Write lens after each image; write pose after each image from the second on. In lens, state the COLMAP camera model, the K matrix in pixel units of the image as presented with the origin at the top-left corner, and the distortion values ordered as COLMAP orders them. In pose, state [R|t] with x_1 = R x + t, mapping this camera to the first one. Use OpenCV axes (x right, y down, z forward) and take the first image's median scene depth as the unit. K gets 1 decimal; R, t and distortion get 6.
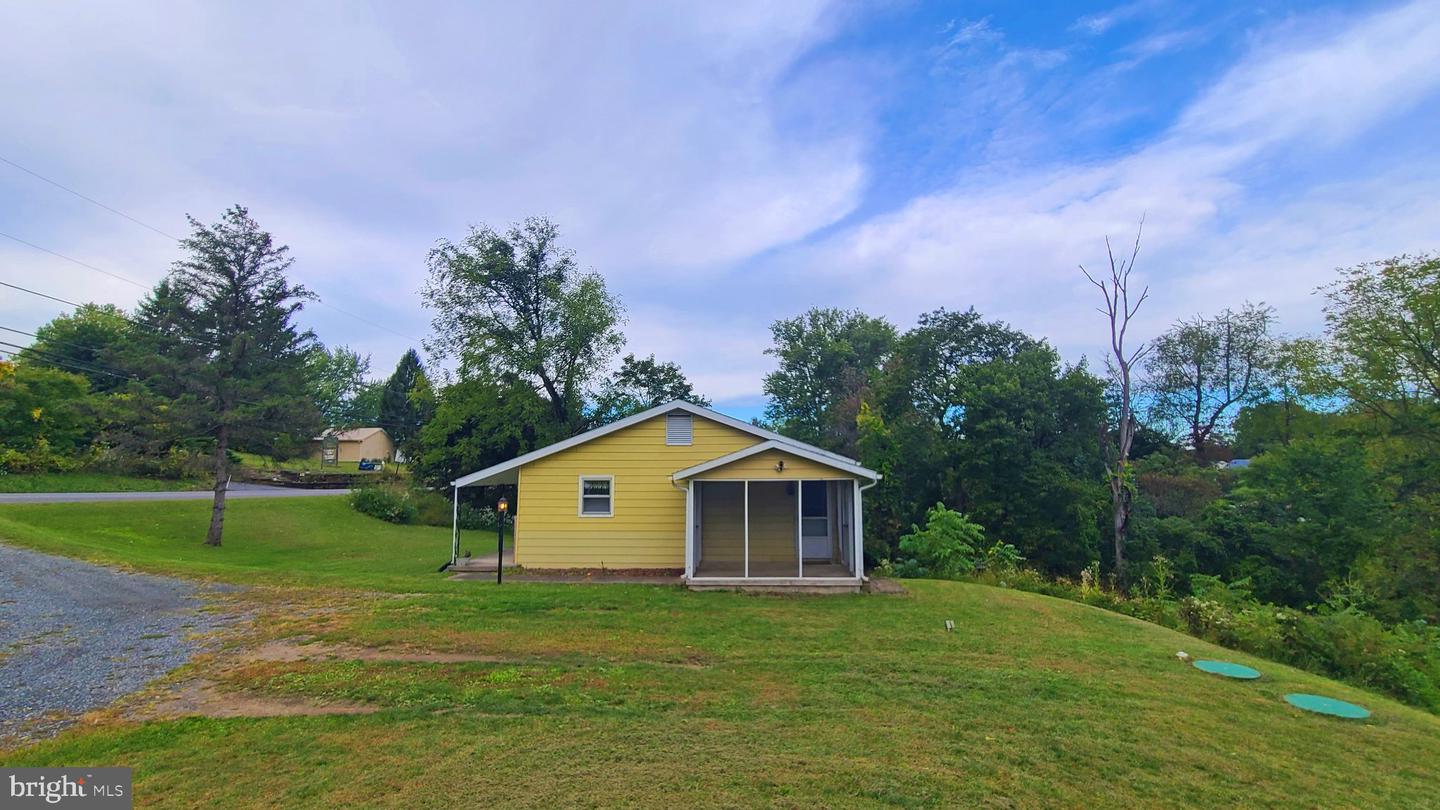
lens RADIAL K [[588.9, 0, 716.8], [0, 588.9, 395.7], [0, 0, 1]] dist [-0.003459, -0.000053]
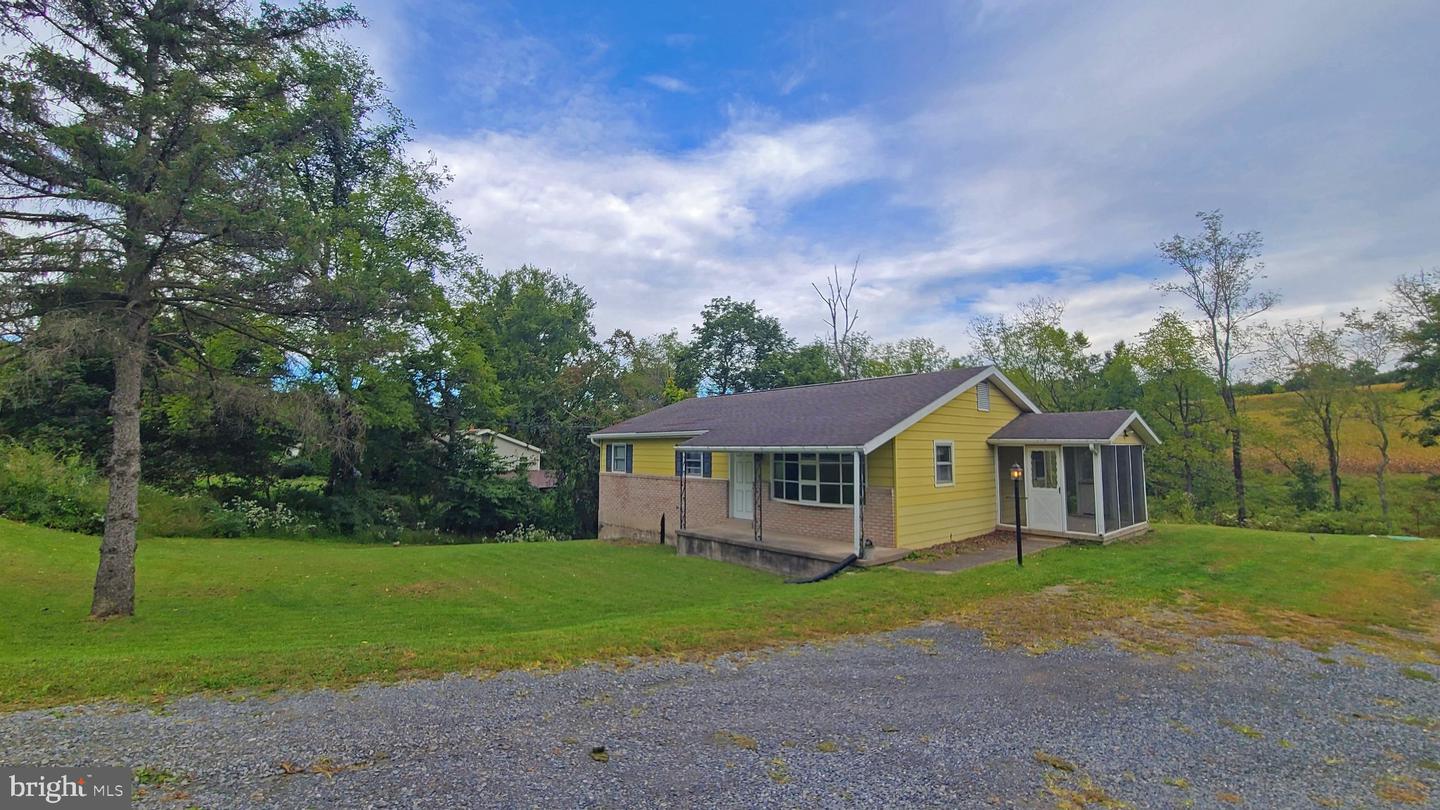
lens RADIAL K [[588.9, 0, 712.7], [0, 588.9, 403.9], [0, 0, 1]] dist [-0.003459, -0.000053]
pose [[0.721123, 0.052156, 0.690841, -0.460911], [-0.089800, 0.995787, 0.018558, 0.040458], [-0.686962, -0.075420, 0.722769, 0.254192]]
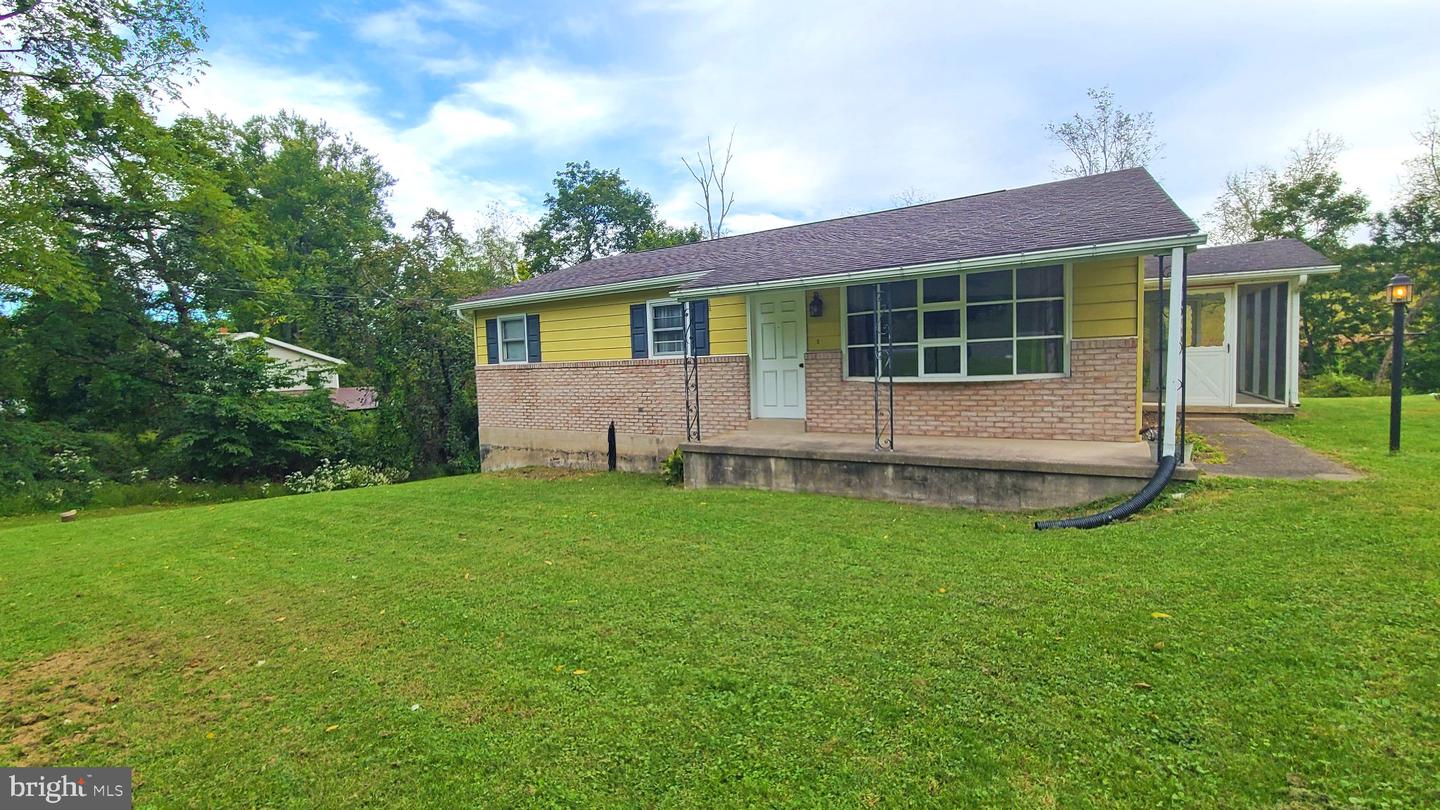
lens RADIAL K [[588.9, 0, 714.4], [0, 588.9, 401.2], [0, 0, 1]] dist [-0.003459, -0.000053]
pose [[0.480442, -0.072841, 0.873996, -0.378540], [-0.081136, 0.988580, 0.126992, 0.093987], [-0.873265, -0.131925, 0.469045, 0.454289]]
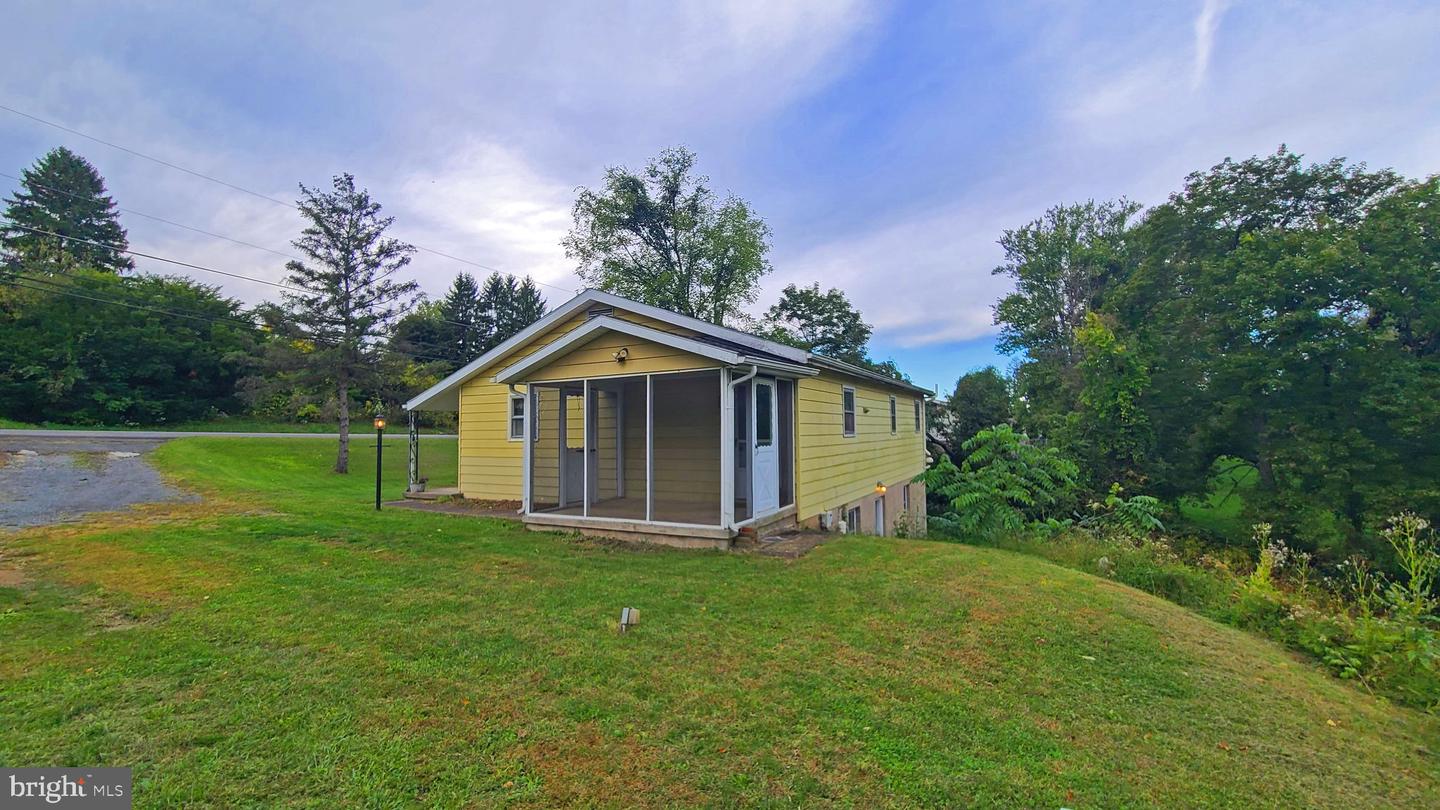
lens RADIAL K [[588.9, 0, 724.3], [0, 588.9, 399.7], [0, 0, 1]] dist [-0.003459, -0.000053]
pose [[0.900371, -0.035300, -0.433689, 0.175900], [0.069677, 0.995539, 0.063622, 0.047779], [0.429508, -0.087502, 0.898814, 0.157820]]
